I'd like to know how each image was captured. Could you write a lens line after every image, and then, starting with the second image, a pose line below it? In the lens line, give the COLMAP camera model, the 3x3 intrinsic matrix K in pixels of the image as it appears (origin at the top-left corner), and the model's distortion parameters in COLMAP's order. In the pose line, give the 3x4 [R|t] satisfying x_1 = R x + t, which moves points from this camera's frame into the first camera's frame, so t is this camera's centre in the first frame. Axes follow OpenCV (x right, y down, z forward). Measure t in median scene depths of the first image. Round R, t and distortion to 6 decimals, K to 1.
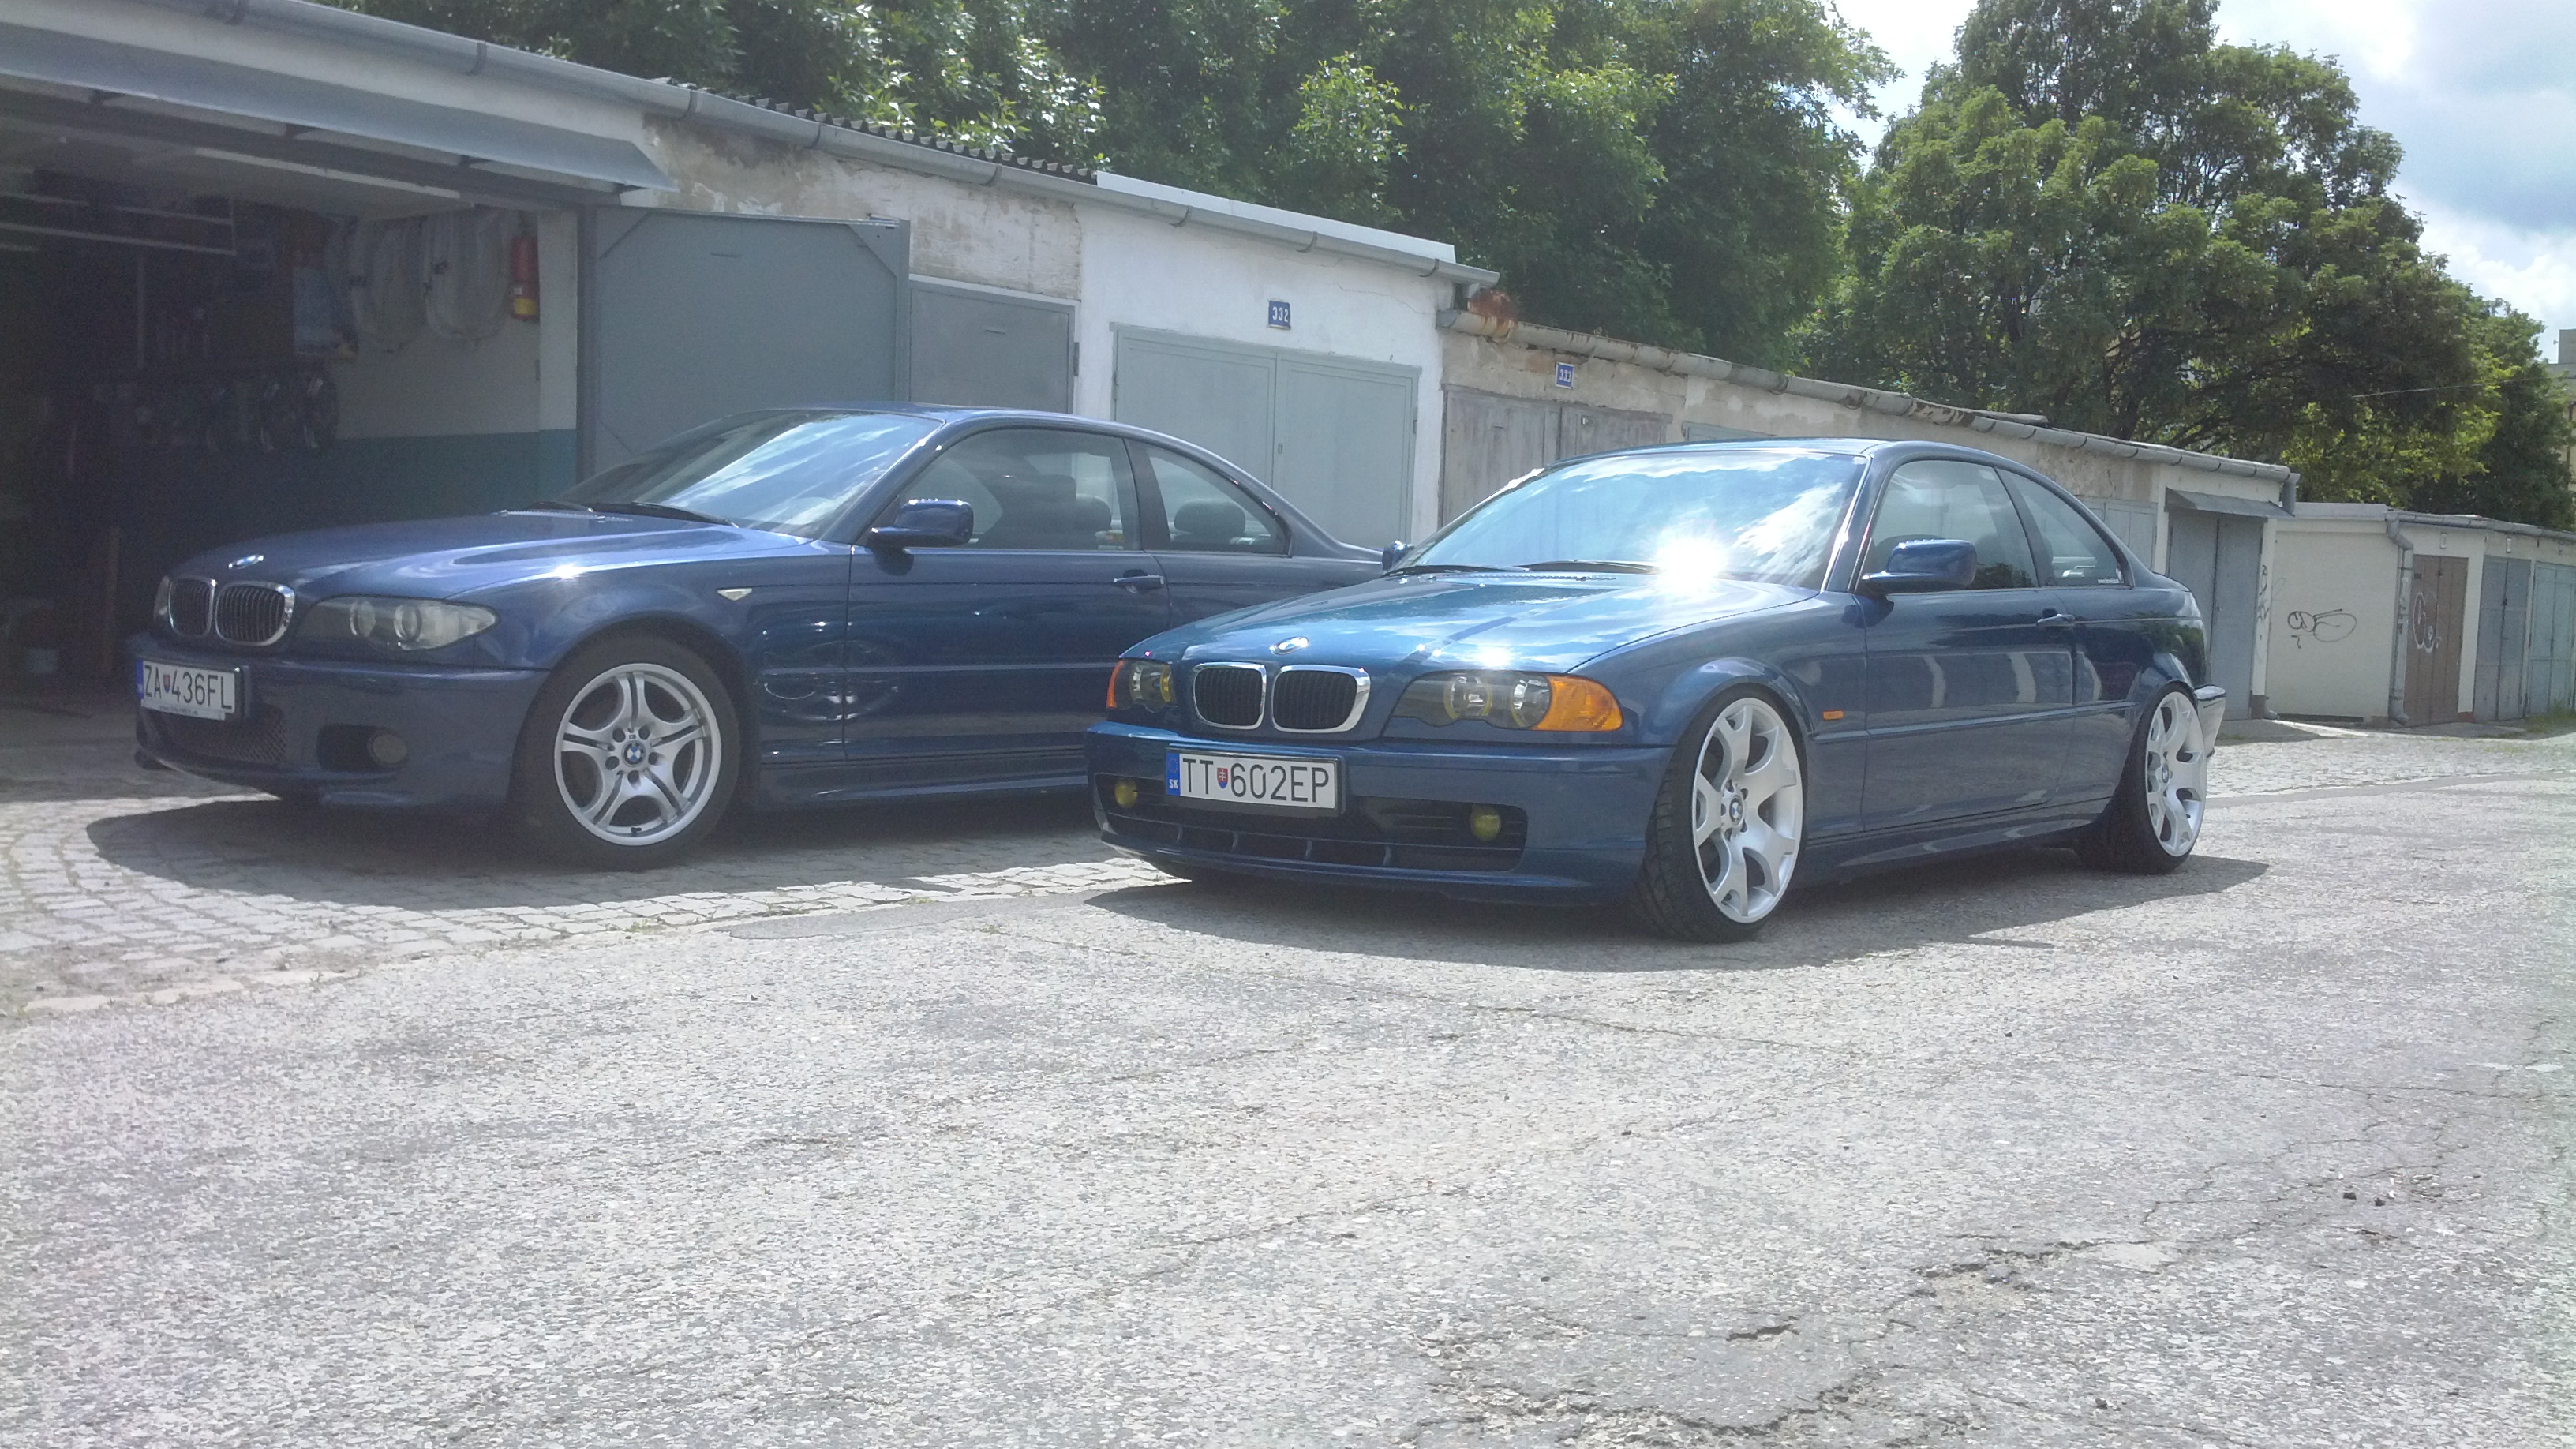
lens RADIAL K [[2409.2, 0, 1280.7], [0, 2409.2, 739.9], [0, 0, 1]] dist [0.070867, 0.000000]
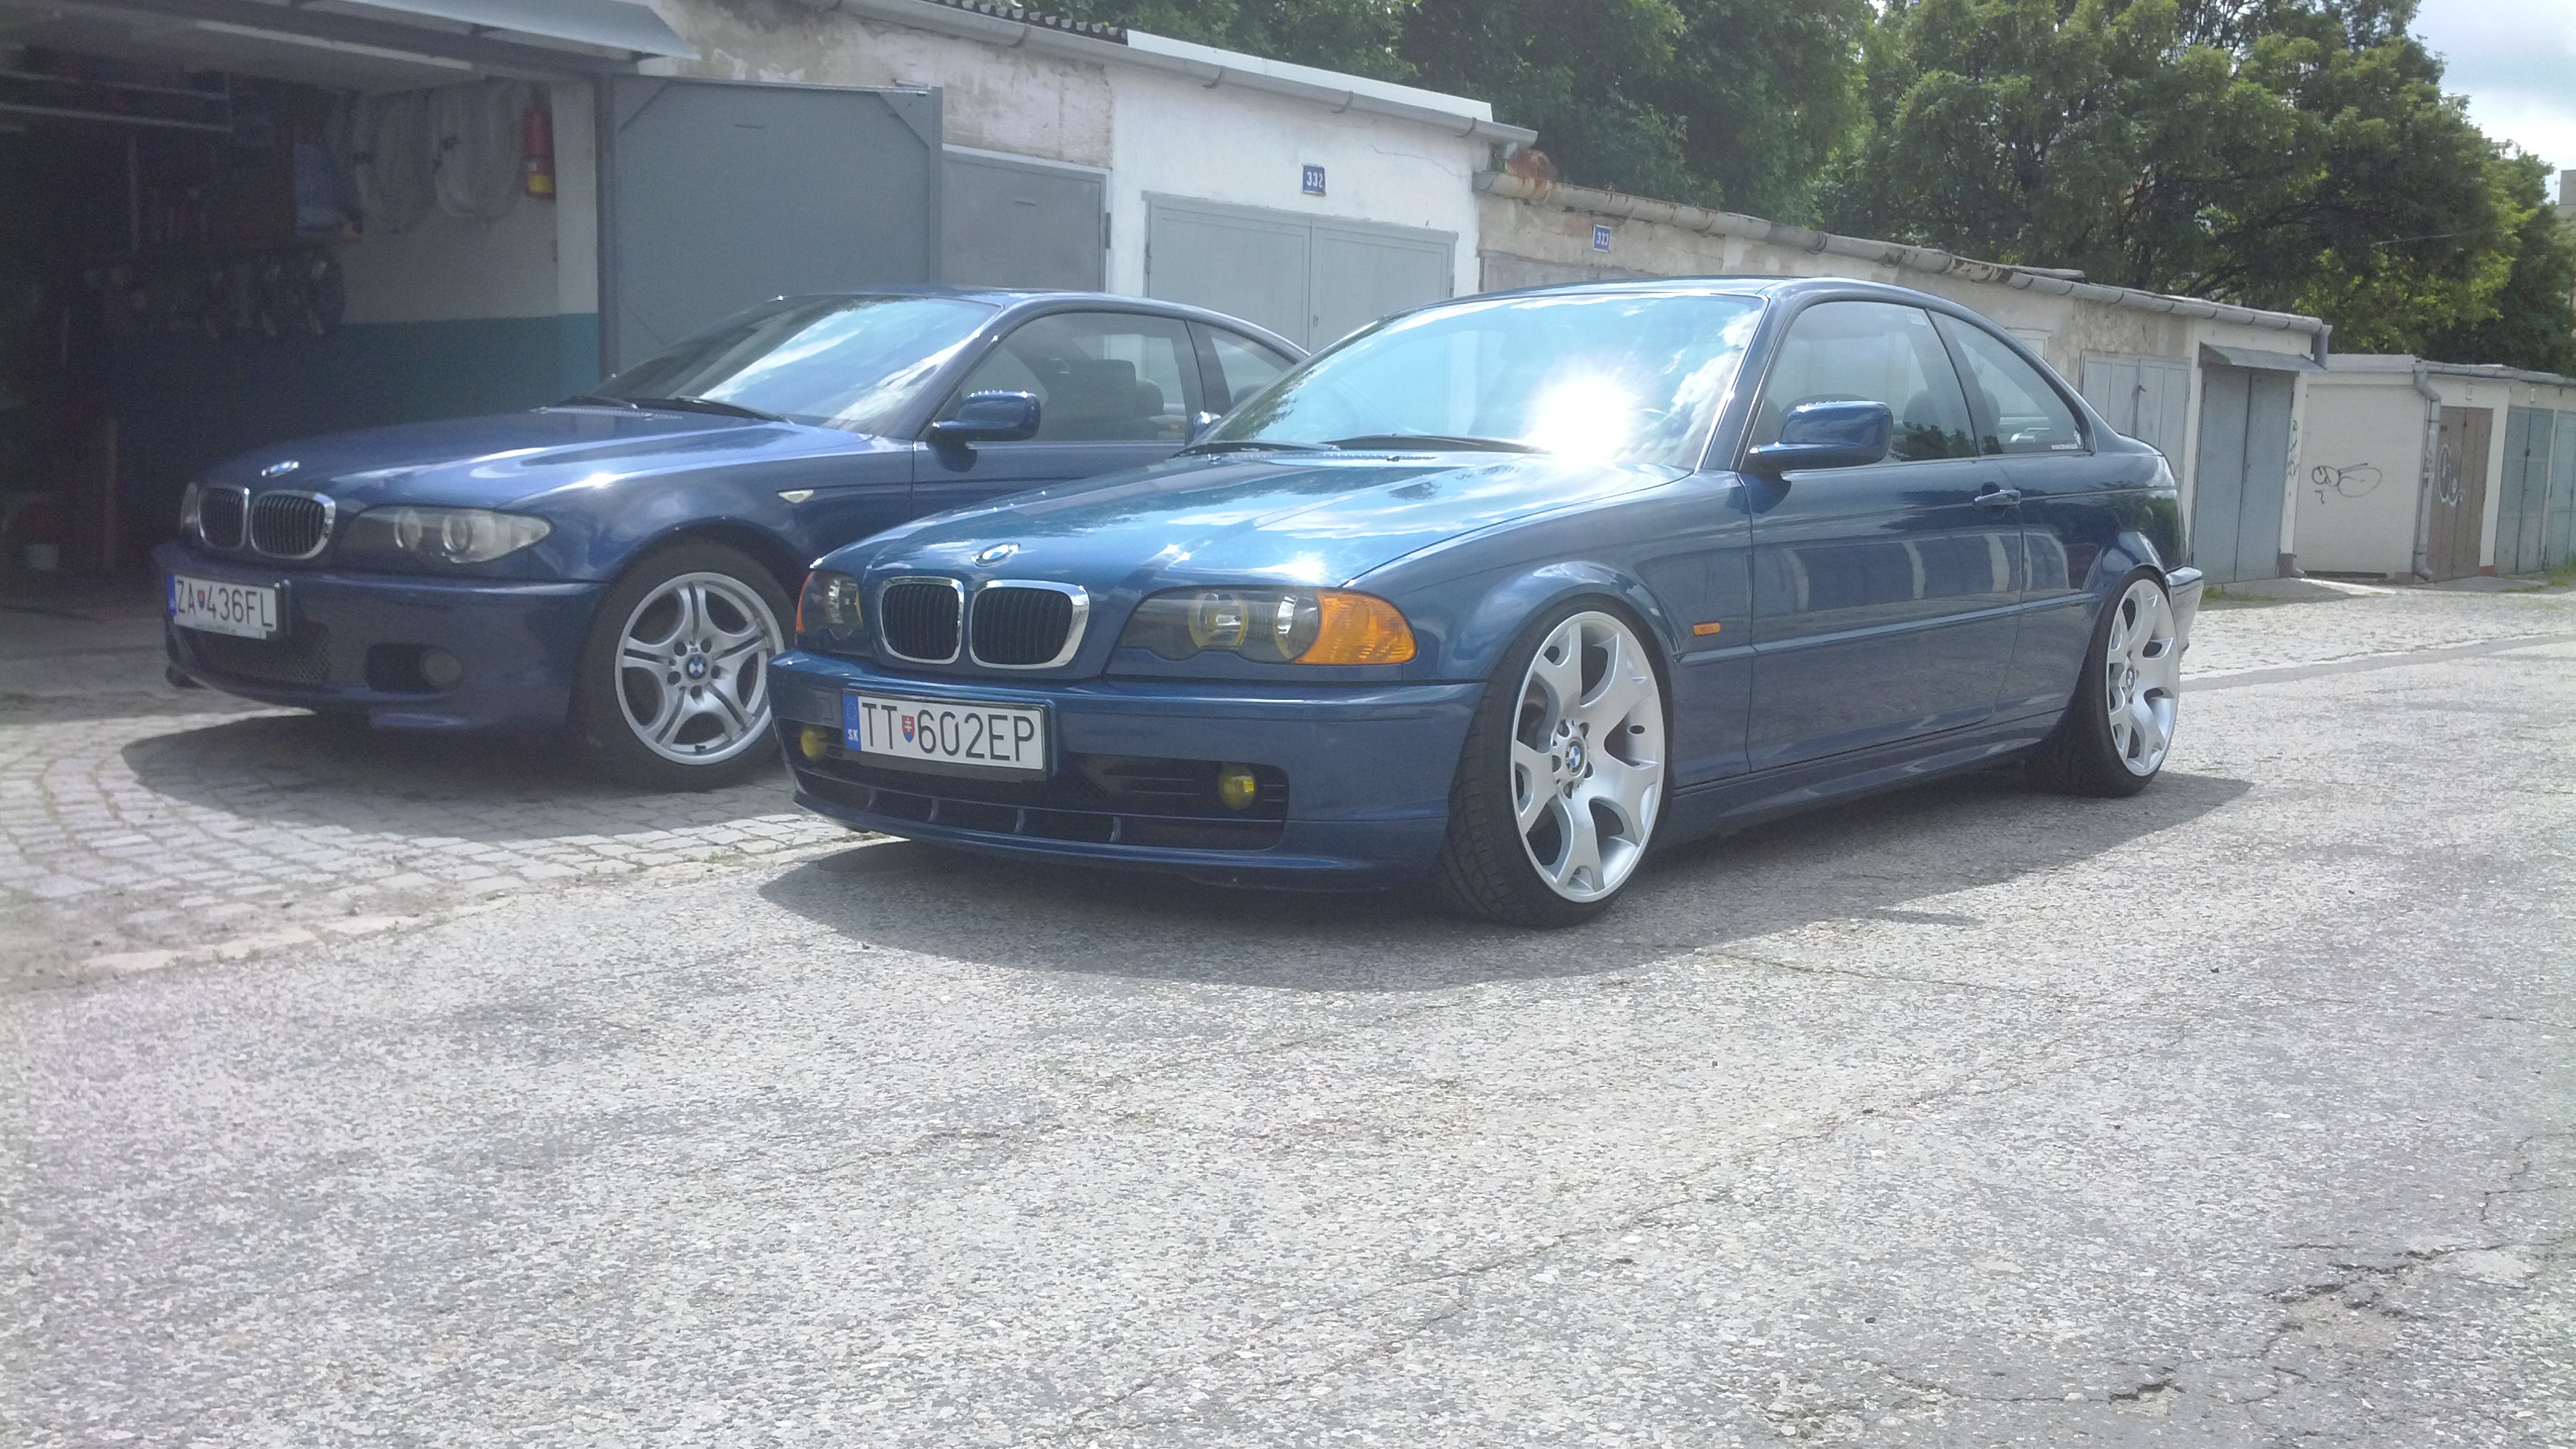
lens RADIAL K [[2409.2, 0, 1279.2], [0, 2409.2, 733.4], [0, 0, 1]] dist [0.070867, 0.000000]
pose [[0.999893, -0.013023, 0.006685, -0.043555], [0.012635, 0.998399, 0.055138, -0.017199], [-0.007392, -0.055048, 0.998456, 0.049326]]
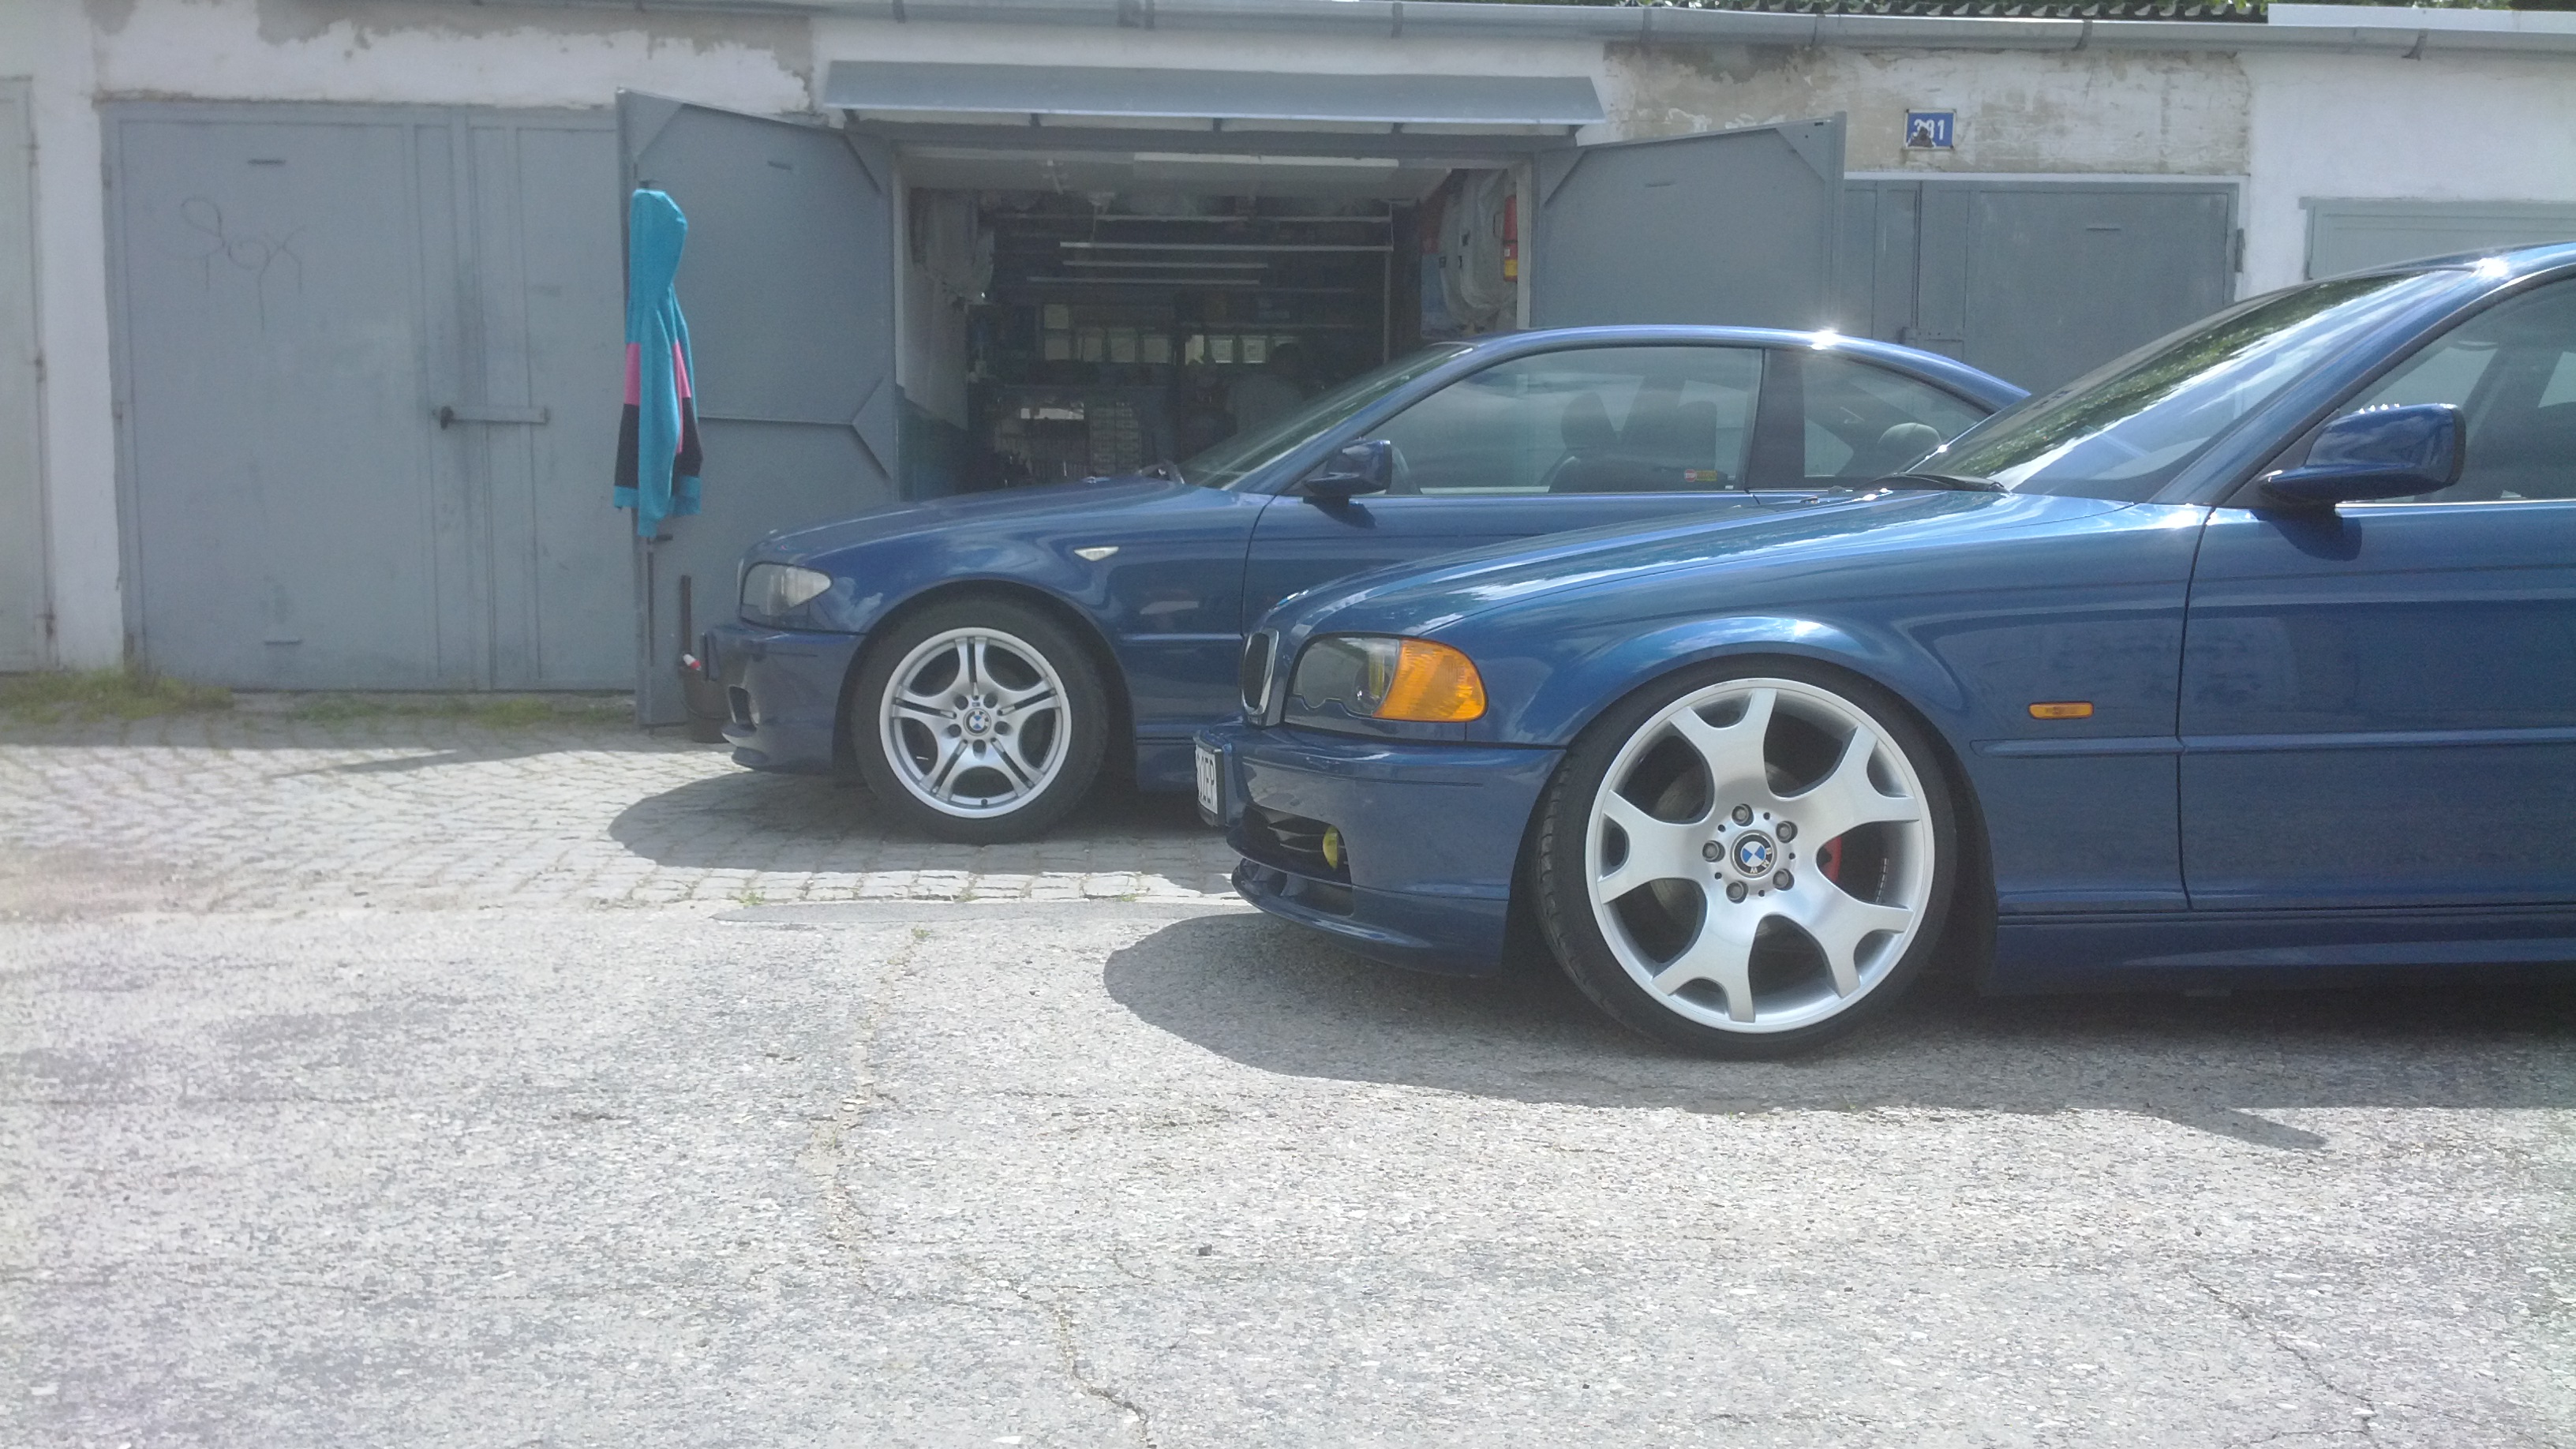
lens RADIAL K [[2409.2, 0, 1439.3], [0, 2409.2, 717.4], [0, 0, 1]] dist [0.070867, 0.000000]
pose [[0.692786, 0.025262, -0.720700, 0.520099], [-0.027958, 0.999576, 0.008162, -0.008689], [0.720601, 0.014494, 0.693199, 0.449187]]
